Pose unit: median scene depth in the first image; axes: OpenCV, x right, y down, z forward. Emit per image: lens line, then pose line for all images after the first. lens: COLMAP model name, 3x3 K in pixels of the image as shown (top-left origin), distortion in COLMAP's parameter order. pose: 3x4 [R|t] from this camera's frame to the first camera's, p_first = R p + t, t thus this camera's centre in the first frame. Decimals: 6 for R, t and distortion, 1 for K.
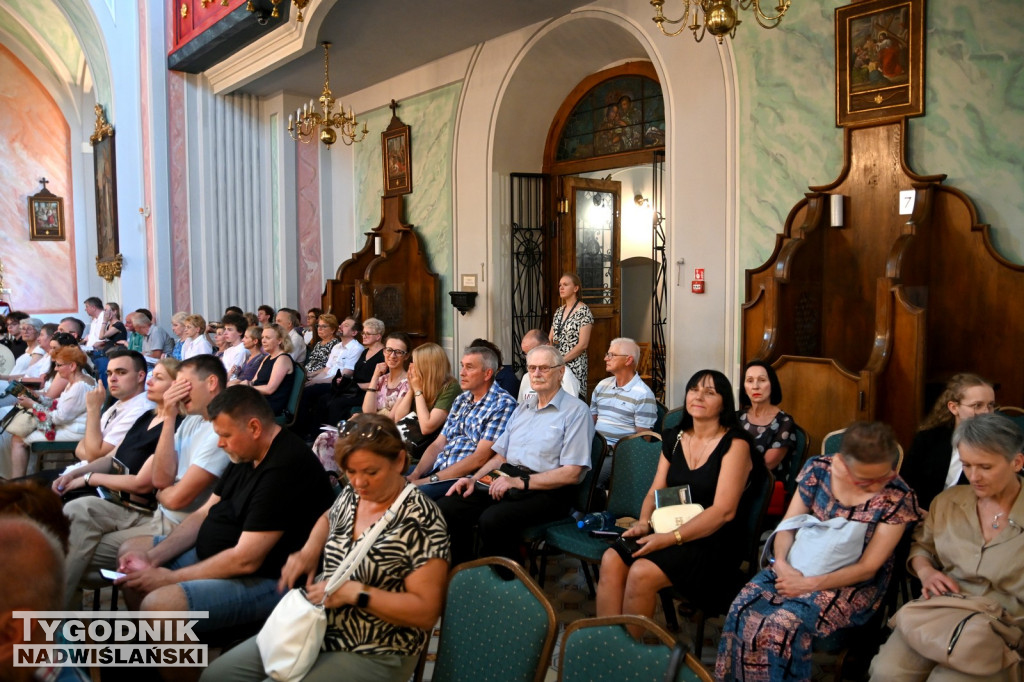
lens RADIAL K [[776.8, 0, 512.0], [0, 776.8, 341.0], [0, 0, 1]] dist [-0.121864, 0.114913]
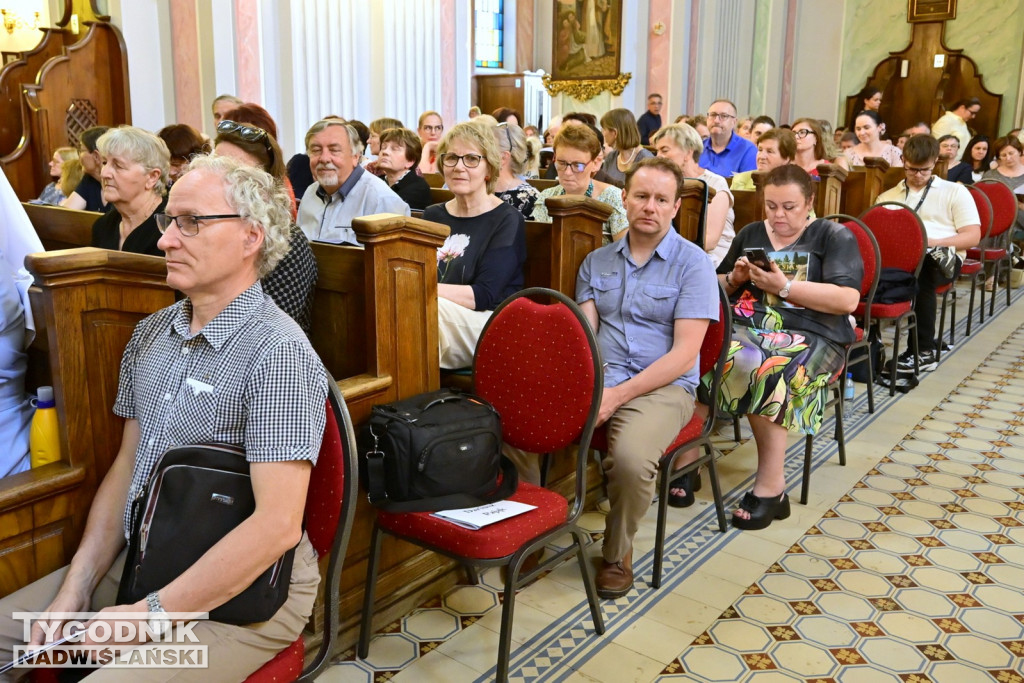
lens RADIAL K [[894.5, 0, 450.3], [0, 894.5, 302.1], [0, 0, 1]] dist [-0.006856, 0.002608]
pose [[0.988710, -0.028030, 0.147197, -1.022138], [0.009781, 0.992325, 0.123269, 0.042833], [-0.149522, -0.120437, 0.981396, -0.181840]]
